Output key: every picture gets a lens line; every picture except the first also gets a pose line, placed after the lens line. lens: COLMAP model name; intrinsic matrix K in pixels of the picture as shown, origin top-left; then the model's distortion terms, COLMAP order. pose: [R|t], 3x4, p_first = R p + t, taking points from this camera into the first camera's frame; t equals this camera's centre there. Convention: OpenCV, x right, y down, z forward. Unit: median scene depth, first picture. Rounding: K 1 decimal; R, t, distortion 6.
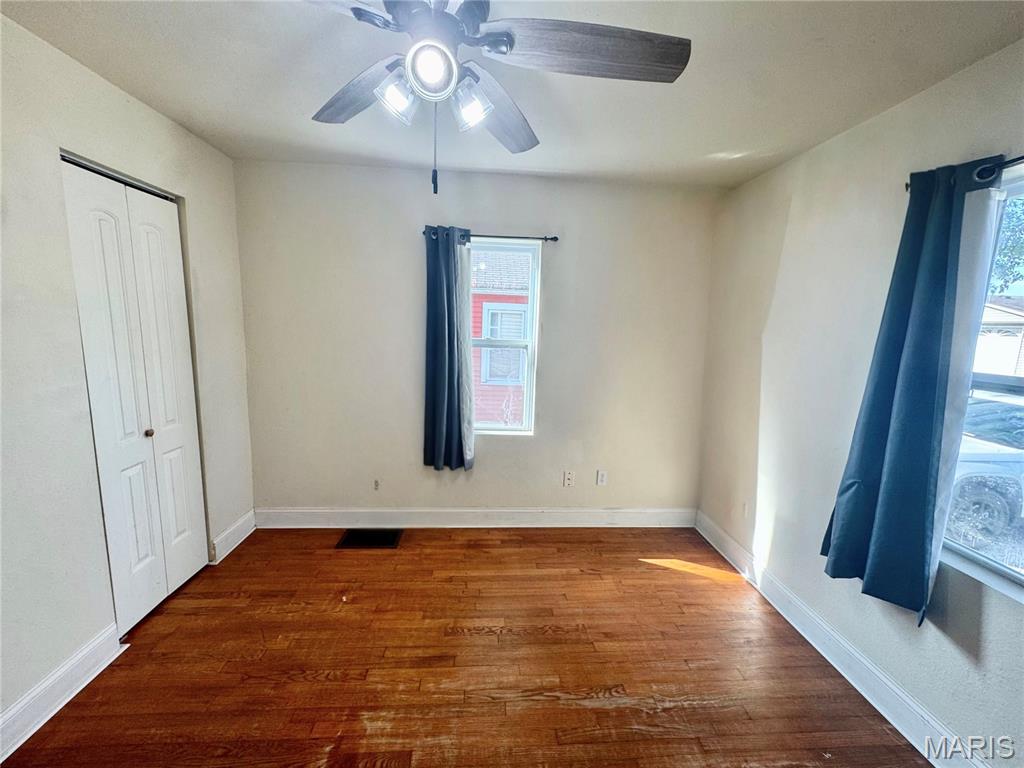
lens RADIAL K [[409.1, 0, 510.5], [0, 409.1, 383.3], [0, 0, 1]] dist [-0.003247, 0.000371]
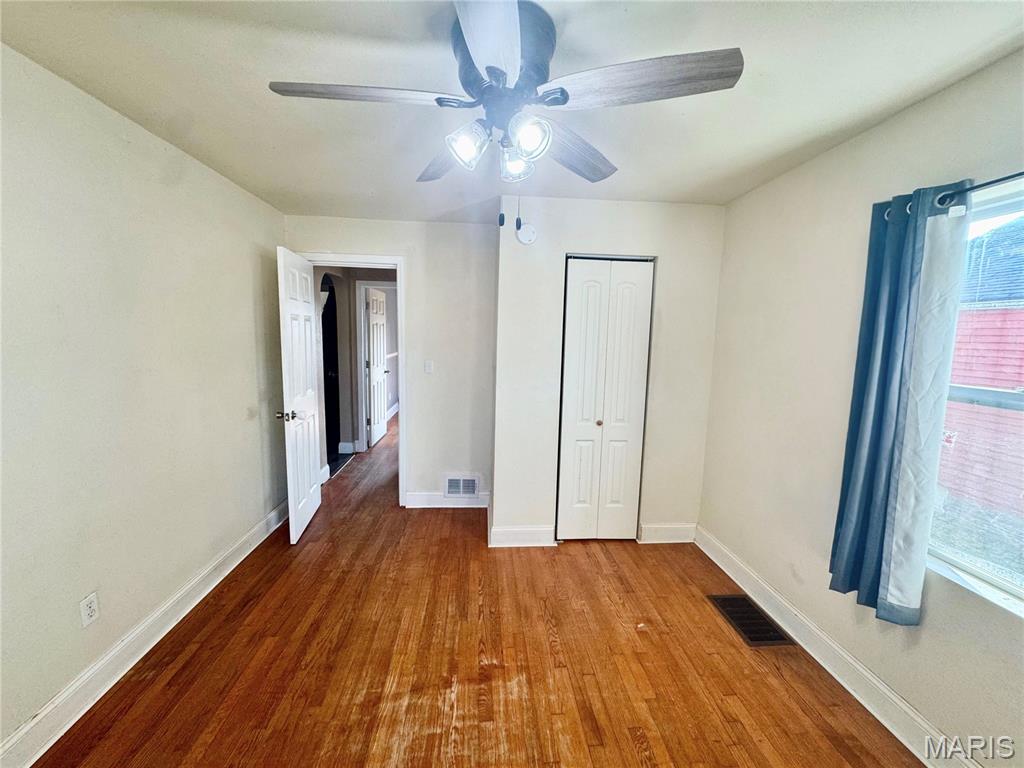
lens RADIAL K [[409.1, 0, 513.7], [0, 409.1, 382.3], [0, 0, 1]] dist [-0.003247, 0.000371]
pose [[0.015796, 0.080459, -0.996633, 0.567070], [-0.172677, 0.982000, 0.076541, -0.081153], [0.984852, 0.170886, 0.029405, 0.602638]]
